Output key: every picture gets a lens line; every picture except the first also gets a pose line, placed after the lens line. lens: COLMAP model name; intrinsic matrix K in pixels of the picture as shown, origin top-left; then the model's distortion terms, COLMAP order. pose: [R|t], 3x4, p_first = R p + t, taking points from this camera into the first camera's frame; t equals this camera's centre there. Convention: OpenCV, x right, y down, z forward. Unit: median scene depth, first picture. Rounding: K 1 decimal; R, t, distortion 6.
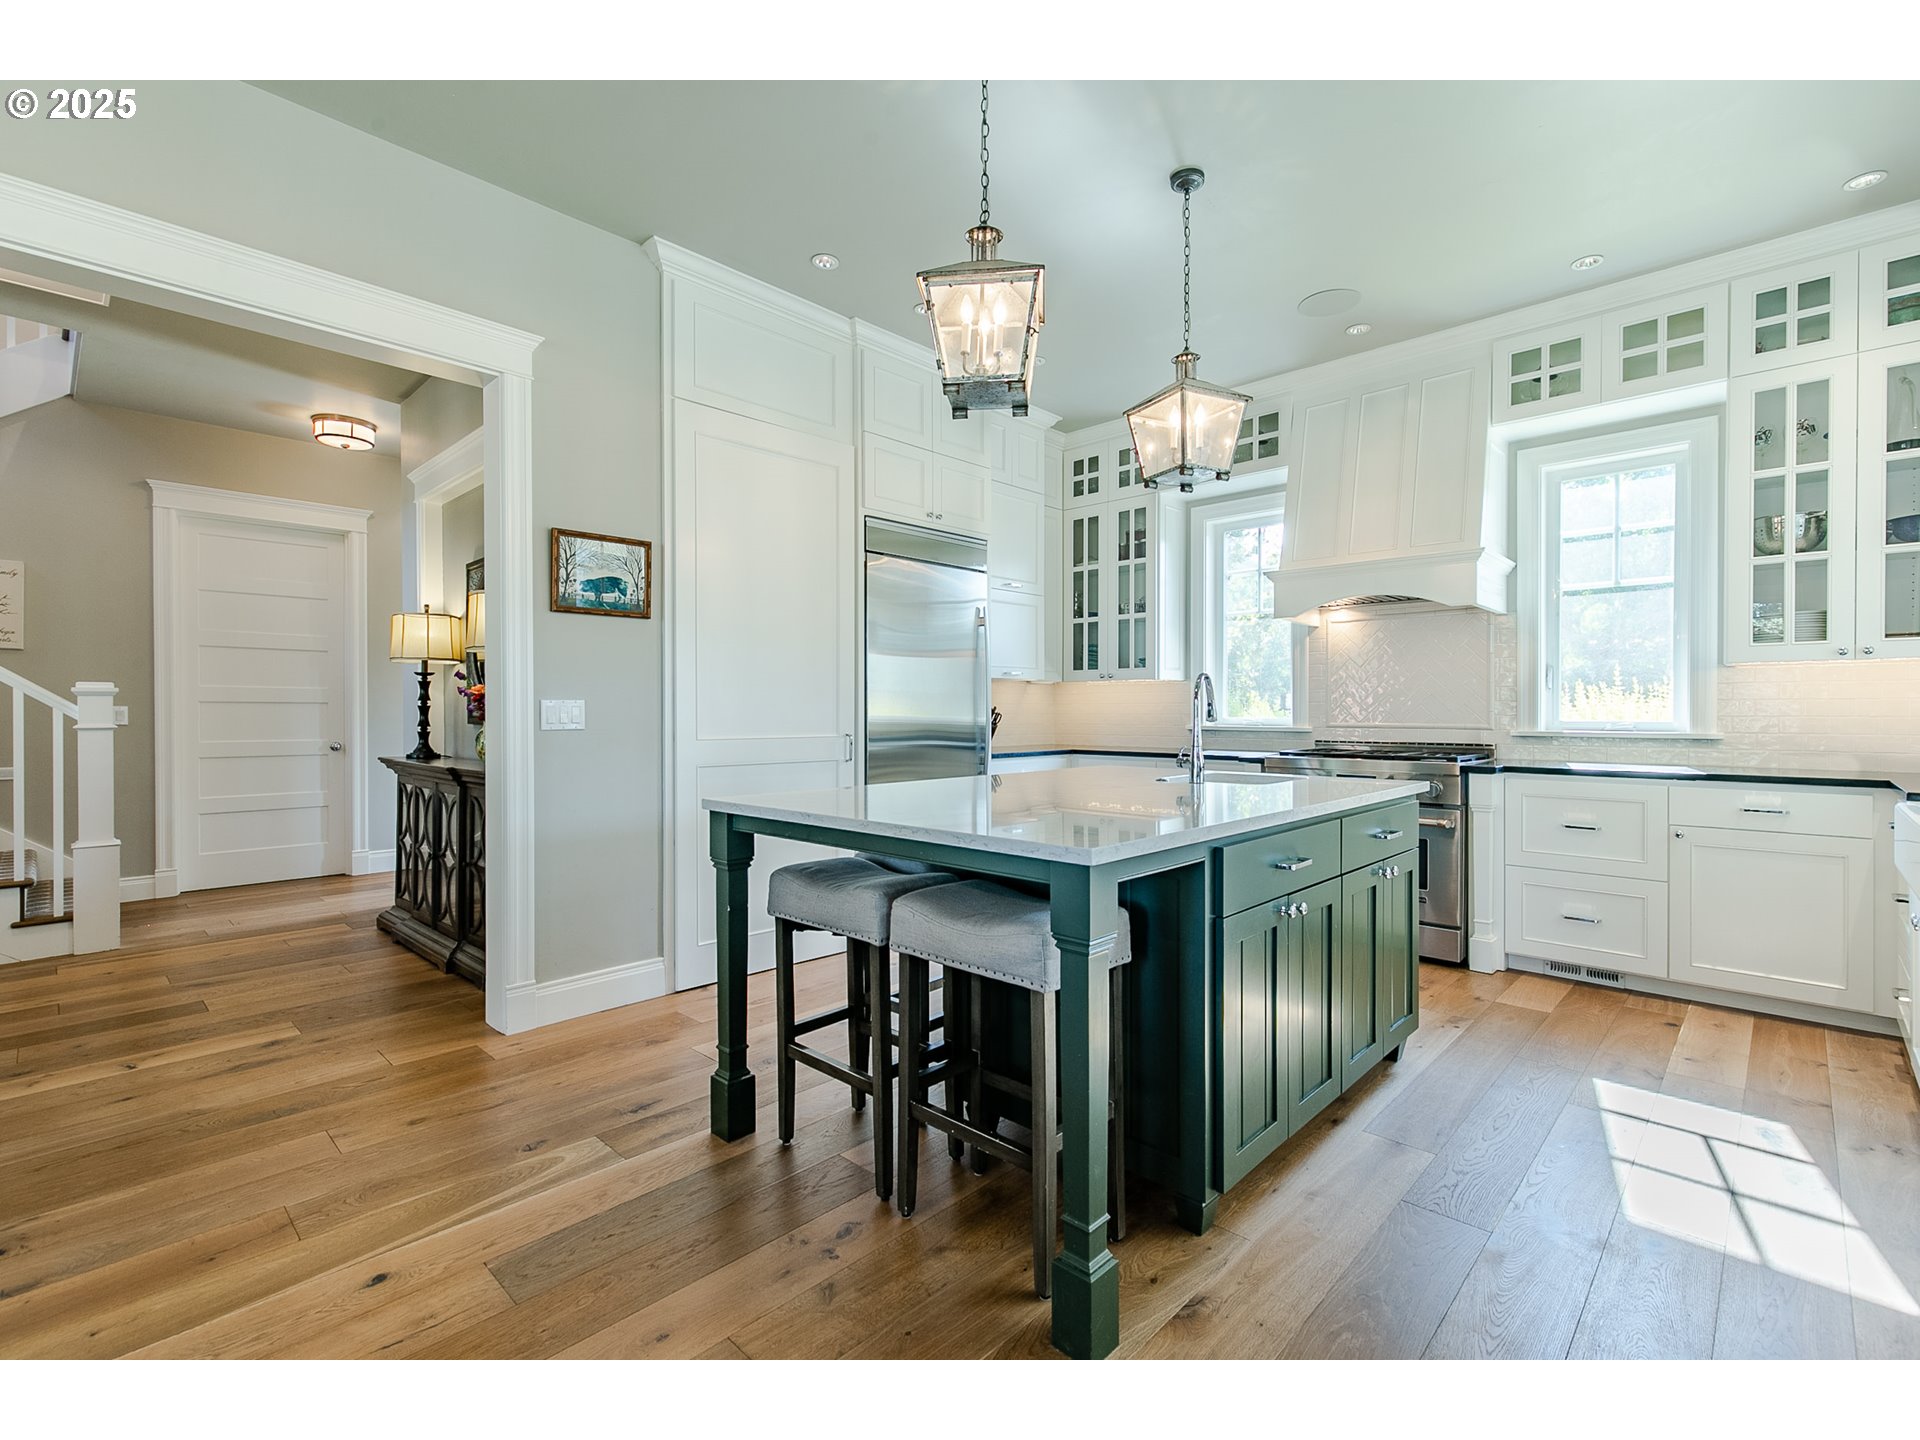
lens RADIAL K [[876.2, 0, 946.2], [0, 876.2, 715.3], [0, 0, 1]] dist [0.016216, 0.000179]
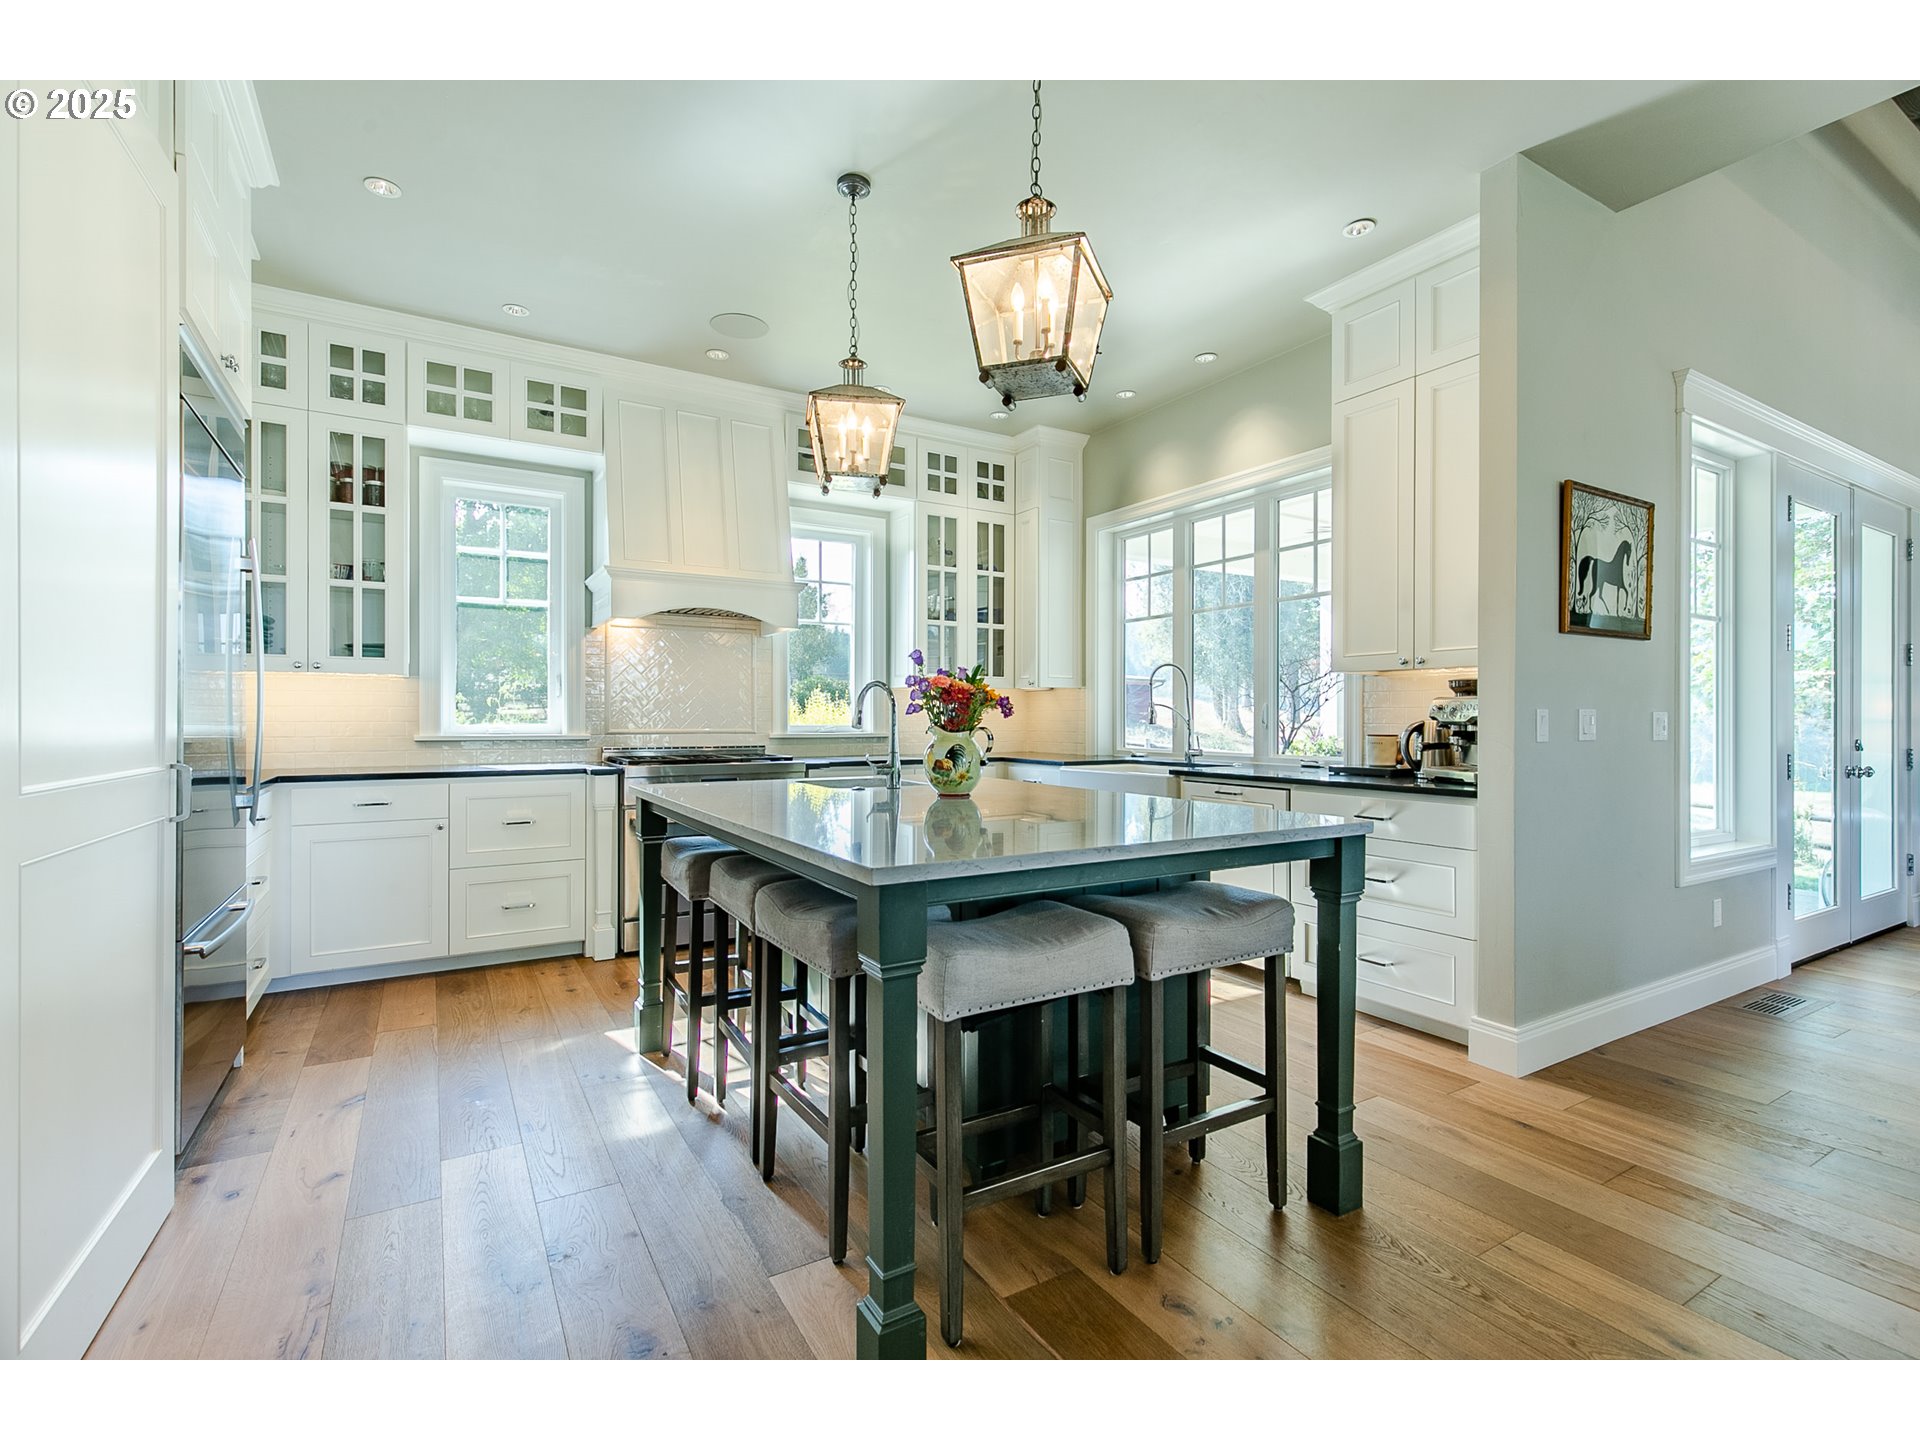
lens RADIAL K [[876.2, 0, 952.1], [0, 876.2, 720.5], [0, 0, 1]] dist [0.016216, 0.000179]
pose [[0.267377, -0.002145, 0.963590, -0.470981], [0.002353, 0.999996, 0.001573, -0.001953], [-0.963589, 0.001846, 0.267381, 0.452181]]
